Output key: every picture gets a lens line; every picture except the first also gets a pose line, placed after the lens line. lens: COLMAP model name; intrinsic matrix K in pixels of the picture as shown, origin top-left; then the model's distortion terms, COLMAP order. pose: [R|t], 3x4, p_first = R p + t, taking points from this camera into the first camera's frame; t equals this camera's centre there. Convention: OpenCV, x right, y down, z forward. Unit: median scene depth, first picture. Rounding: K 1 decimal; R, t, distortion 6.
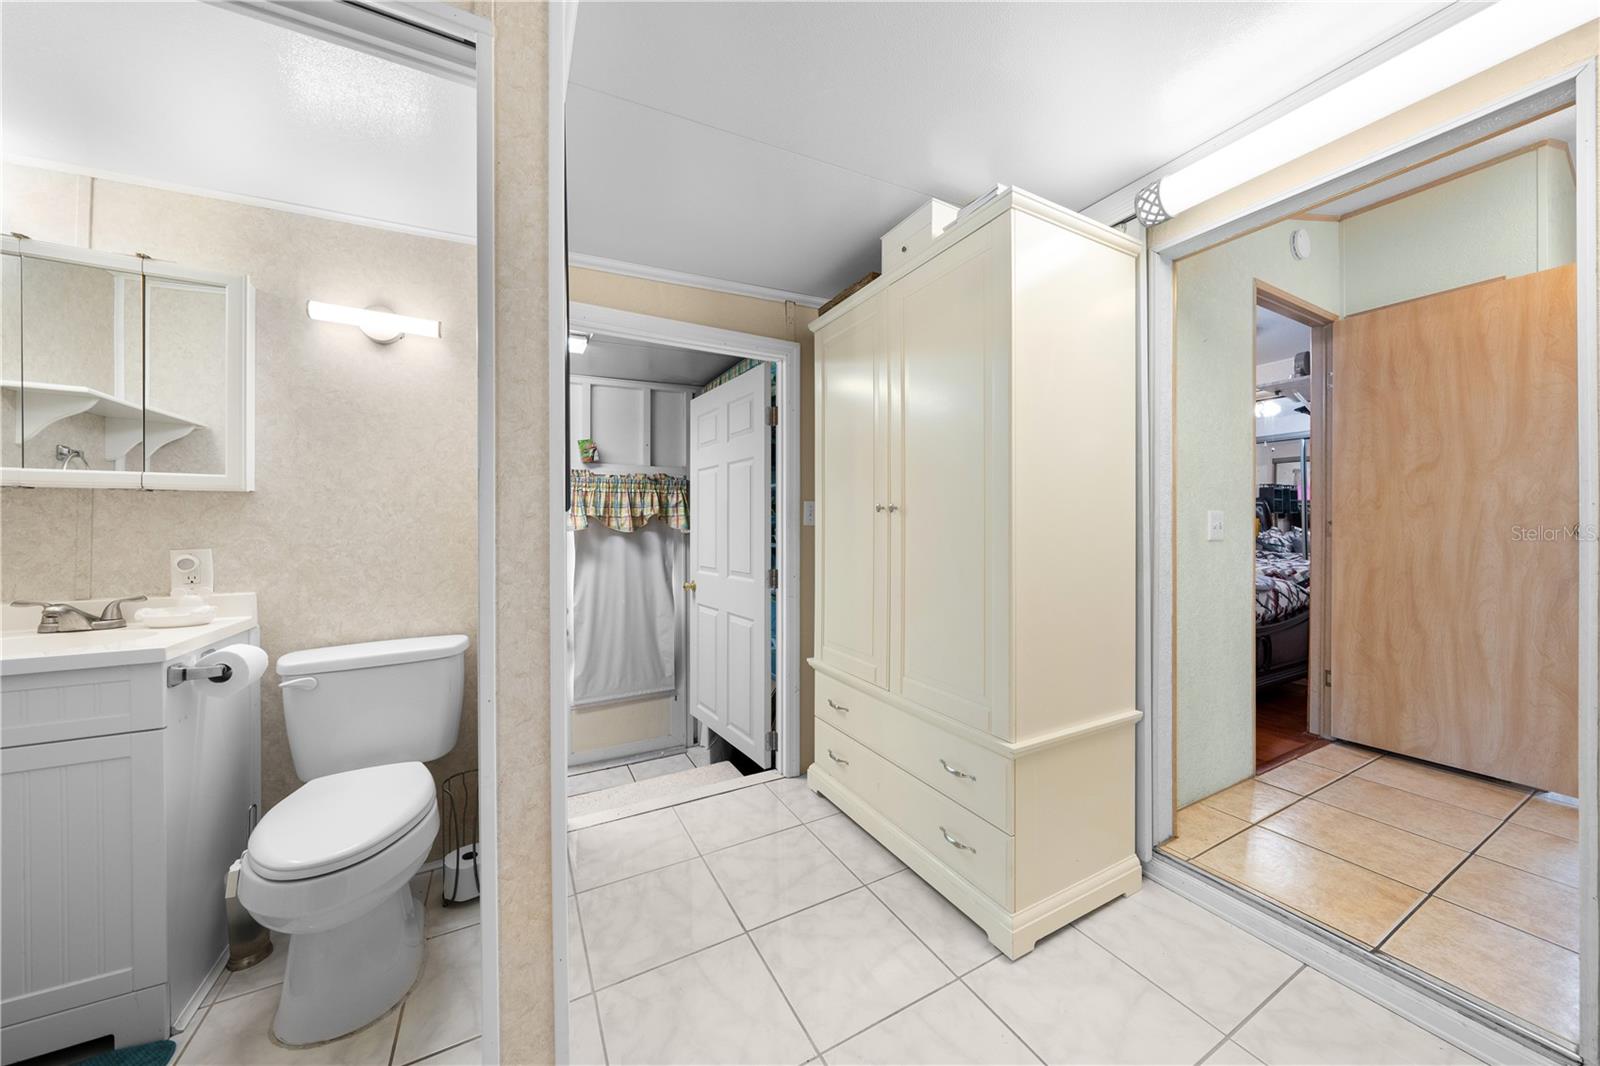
lens RADIAL K [[544.1, 0, 798.5], [0, 544.1, 527.4], [0, 0, 1]] dist [-0.003173, 0.000062]
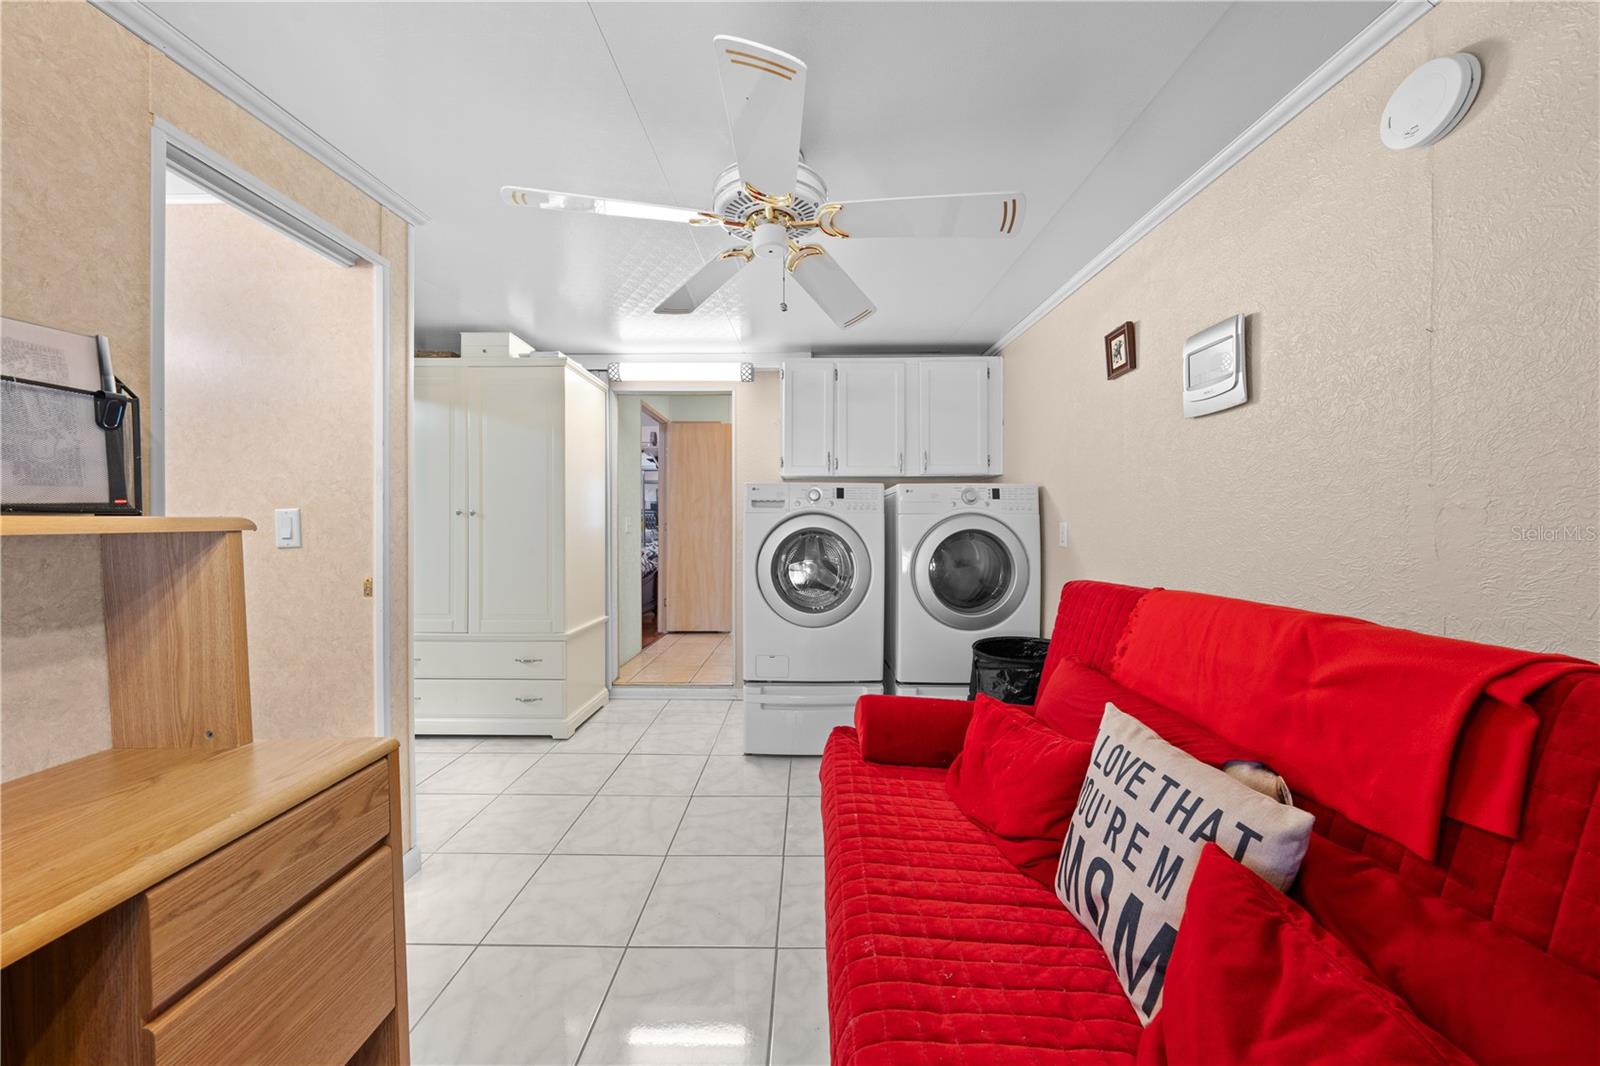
lens RADIAL K [[544.1, 0, 799.0], [0, 544.1, 531.1], [0, 0, 1]] dist [-0.003173, 0.000062]
pose [[0.495247, -0.005763, 0.868733, -0.744525], [-0.000215, 0.999977, 0.006757, 0.005762], [-0.868752, -0.003533, 0.495235, -0.598850]]
